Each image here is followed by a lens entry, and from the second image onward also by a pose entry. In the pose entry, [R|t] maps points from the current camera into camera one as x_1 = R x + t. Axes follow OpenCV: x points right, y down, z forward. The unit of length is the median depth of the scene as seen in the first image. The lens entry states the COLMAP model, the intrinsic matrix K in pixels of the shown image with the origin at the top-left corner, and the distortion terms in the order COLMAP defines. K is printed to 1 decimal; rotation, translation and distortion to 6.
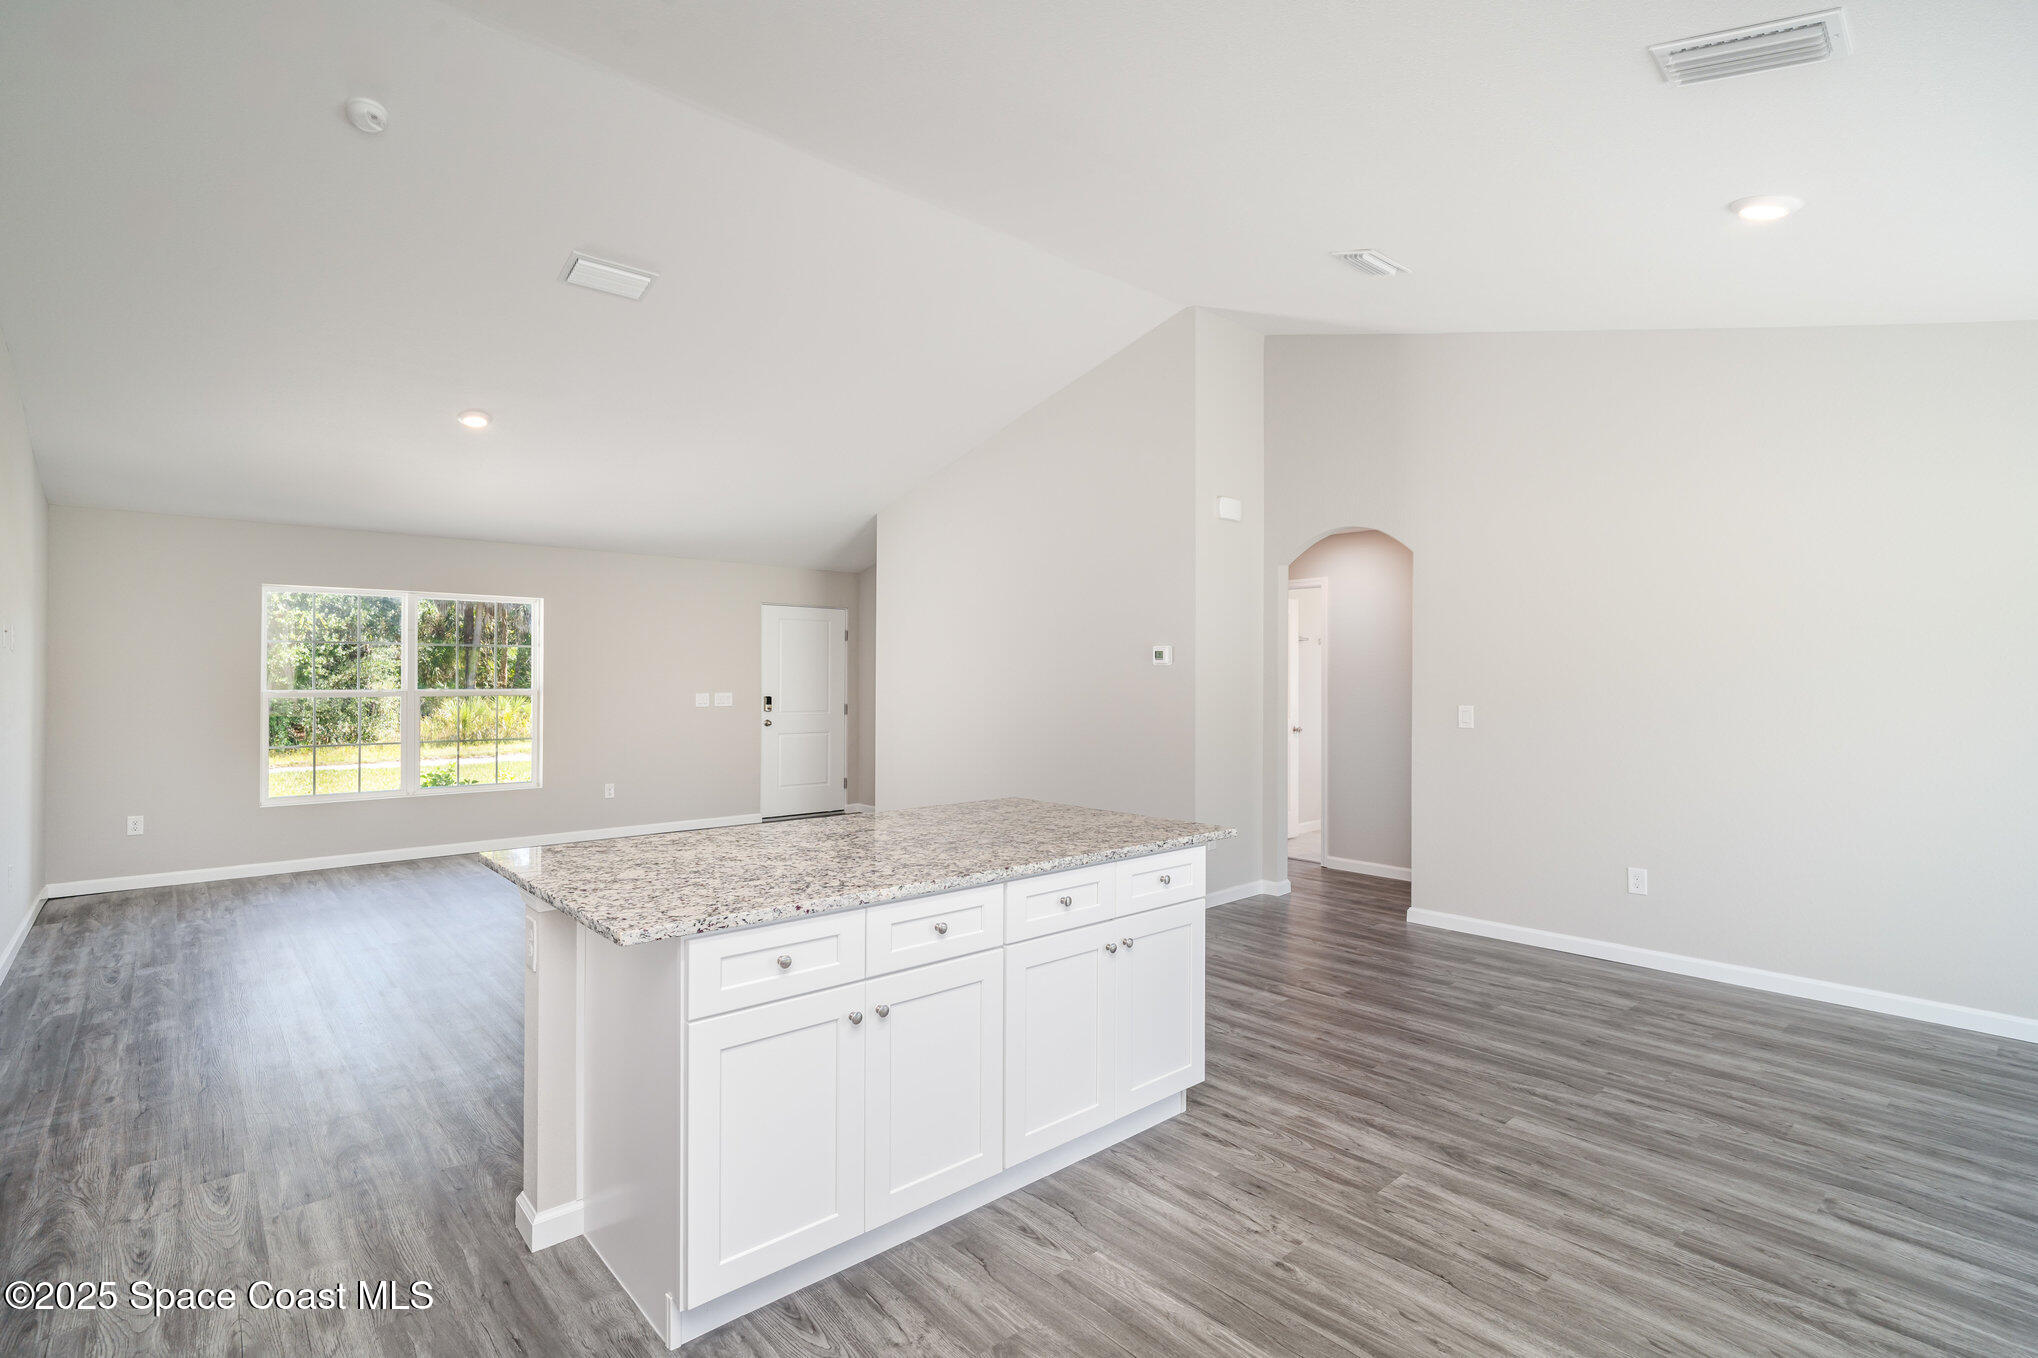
lens RADIAL K [[970.5, 0, 1019.0], [0, 970.5, 679.0], [0, 0, 1]] dist [-0.009015, 0.001080]
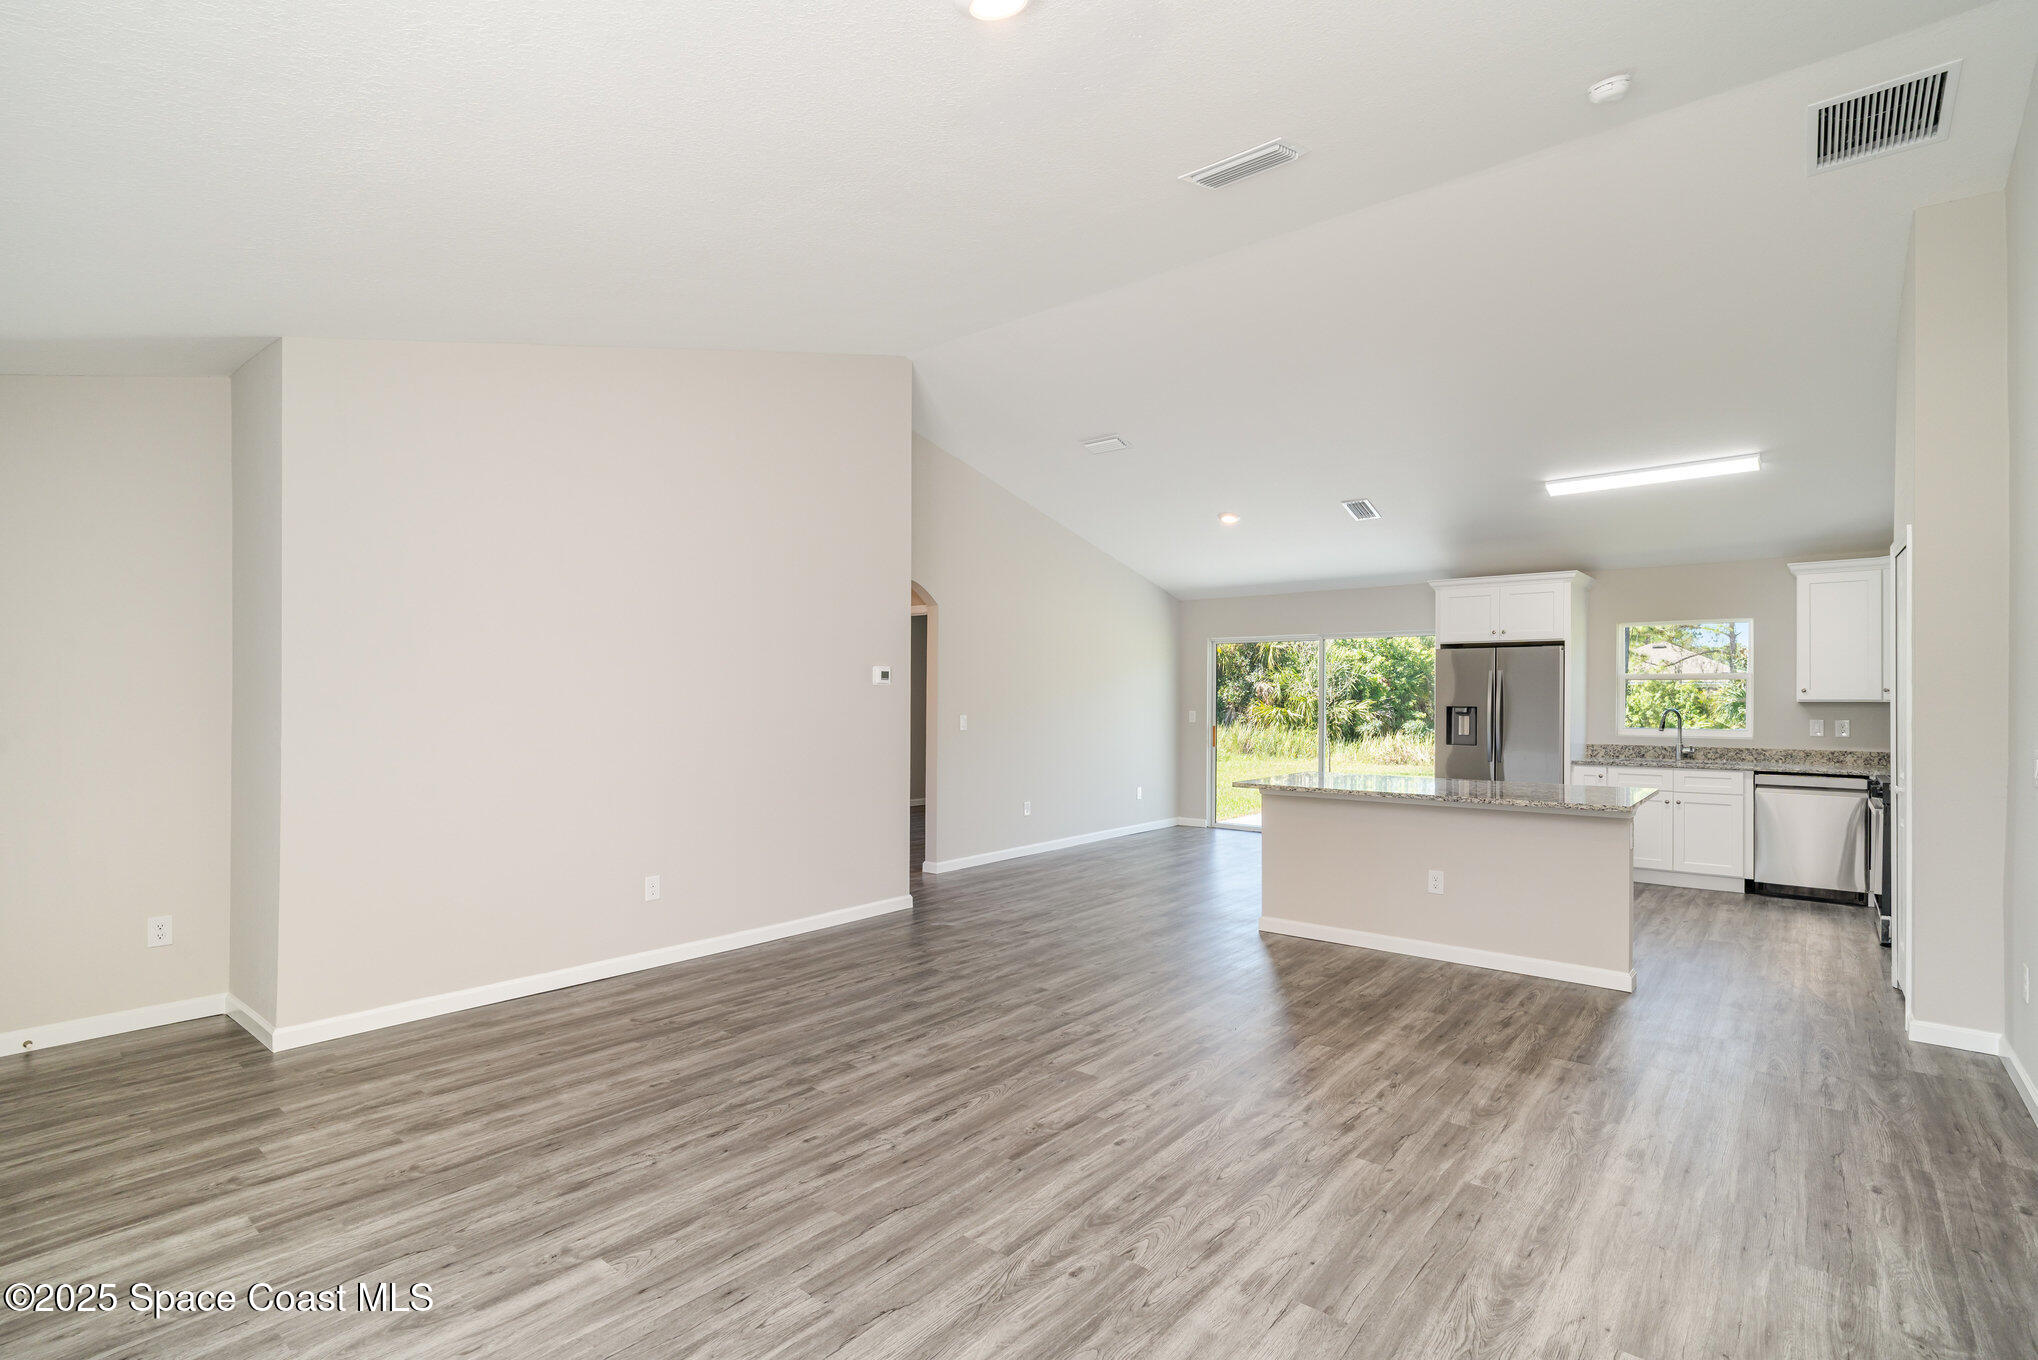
lens RADIAL K [[964.6, 0, 1016.7], [0, 964.6, 684.8], [0, 0, 1]] dist [-0.011255, 0.000766]
pose [[-0.152639, 0.008419, 0.988246, -1.583553], [-0.001199, 0.999961, -0.008704, -0.009720], [-0.988281, -0.002513, -0.152623, 1.787844]]
